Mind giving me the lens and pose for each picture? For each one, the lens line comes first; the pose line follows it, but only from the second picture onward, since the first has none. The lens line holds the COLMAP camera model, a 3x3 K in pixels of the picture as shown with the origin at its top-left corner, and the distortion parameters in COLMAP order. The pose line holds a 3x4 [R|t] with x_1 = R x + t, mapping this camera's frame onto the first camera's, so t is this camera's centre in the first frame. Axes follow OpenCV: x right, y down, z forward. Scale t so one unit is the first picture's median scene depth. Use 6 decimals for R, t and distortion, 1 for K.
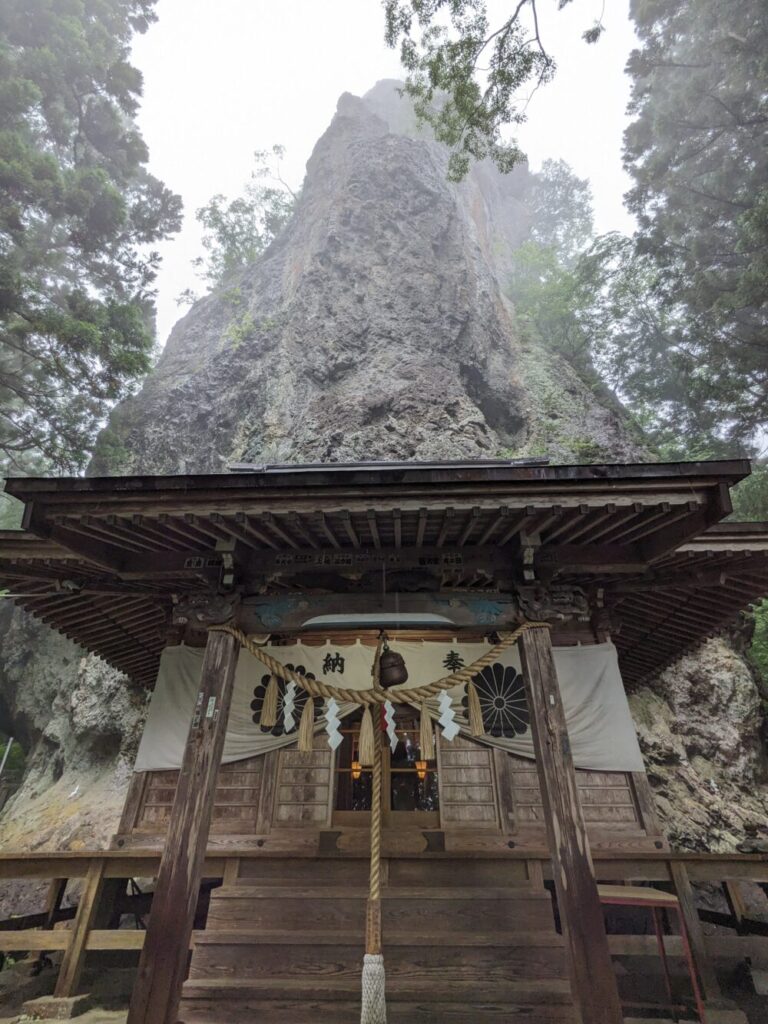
lens RADIAL K [[495.2, 0, 384.8], [0, 495.2, 509.7], [0, 0, 1]] dist [-0.002560, 0.002826]
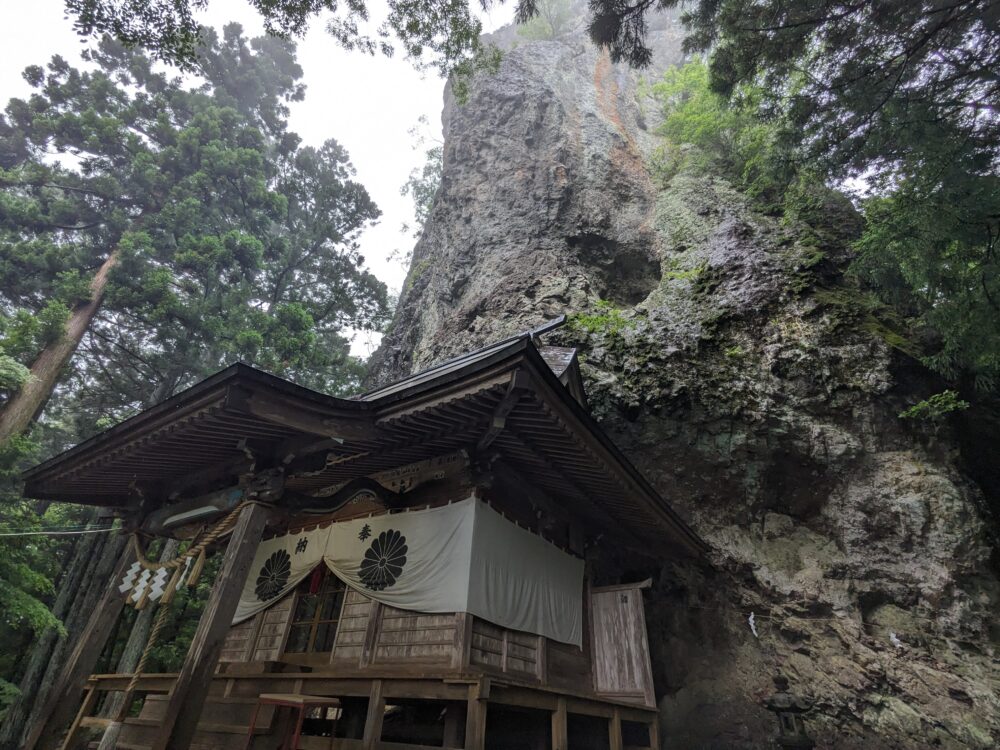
lens RADIAL K [[483.6, 0, 497.1], [0, 483.6, 376.6], [0, 0, 1]] dist [-0.002560, 0.002826]
pose [[0.858901, -0.268388, -0.436185, 0.525236], [0.249676, 0.963055, -0.100934, 0.067058], [0.447159, -0.022212, 0.894179, 0.036695]]
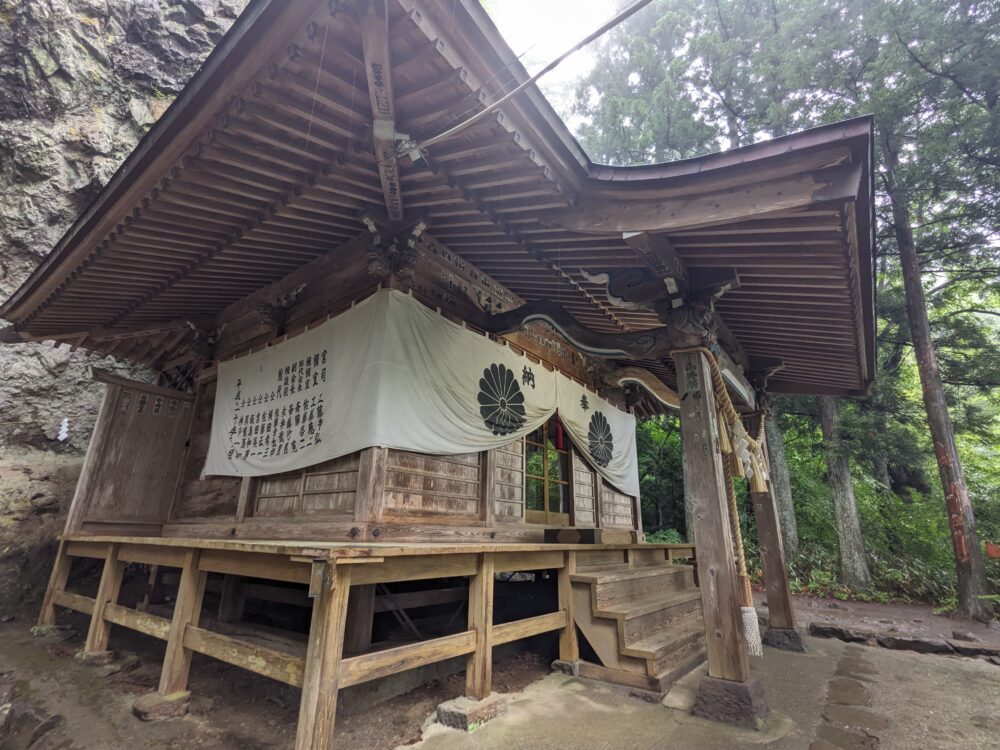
lens RADIAL K [[483.6, 0, 501.9], [0, 483.6, 372.6], [0, 0, 1]] dist [-0.002560, 0.002826]
pose [[0.563078, 0.272106, 0.780322, -0.446164], [-0.480129, 0.876244, 0.040905, 0.144725], [-0.672621, -0.397688, 0.624039, 0.218030]]
